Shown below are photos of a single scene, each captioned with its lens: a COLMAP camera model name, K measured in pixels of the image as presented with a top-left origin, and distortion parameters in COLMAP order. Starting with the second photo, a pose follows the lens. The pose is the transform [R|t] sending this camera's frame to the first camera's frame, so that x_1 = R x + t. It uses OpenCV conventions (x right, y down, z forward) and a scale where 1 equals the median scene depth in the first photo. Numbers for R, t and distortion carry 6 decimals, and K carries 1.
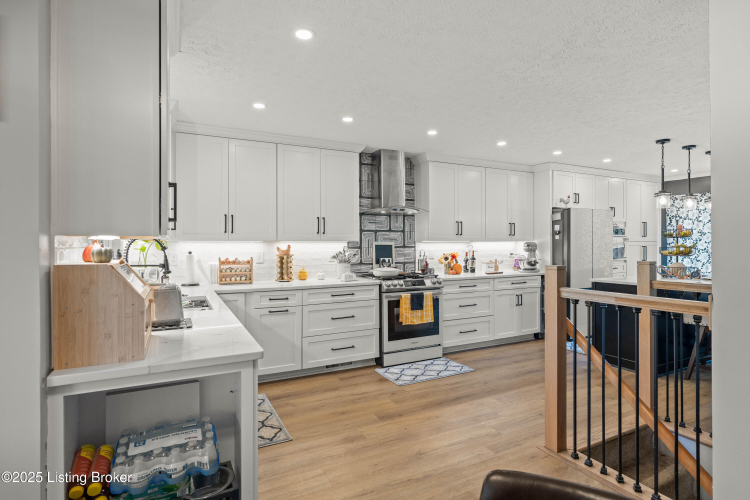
lens RADIAL K [[396.2, 0, 375.5], [0, 396.2, 246.3], [0, 0, 1]] dist [-0.001971, 0.001706]
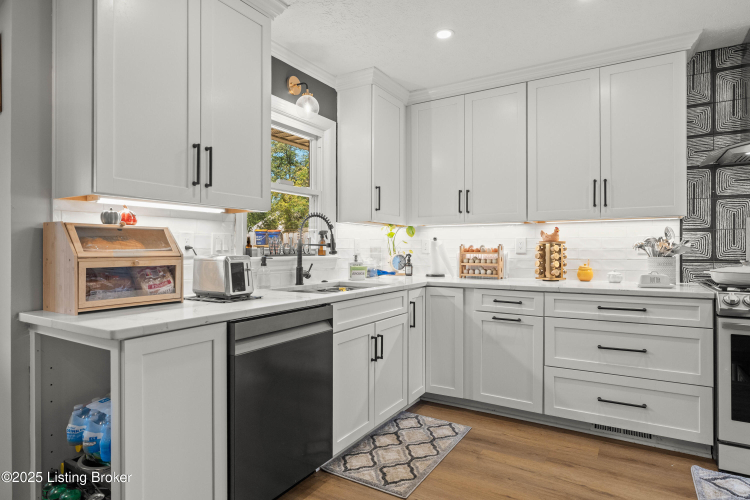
lens RADIAL K [[427.4, 0, 374.2], [0, 427.4, 249.3], [0, 0, 1]] dist [0.002087, 0.000327]
pose [[0.517814, 0.002412, -0.855490, 0.260020], [-0.005863, 0.999983, -0.000729, 0.039282], [0.855473, 0.005393, 0.517819, 0.378512]]
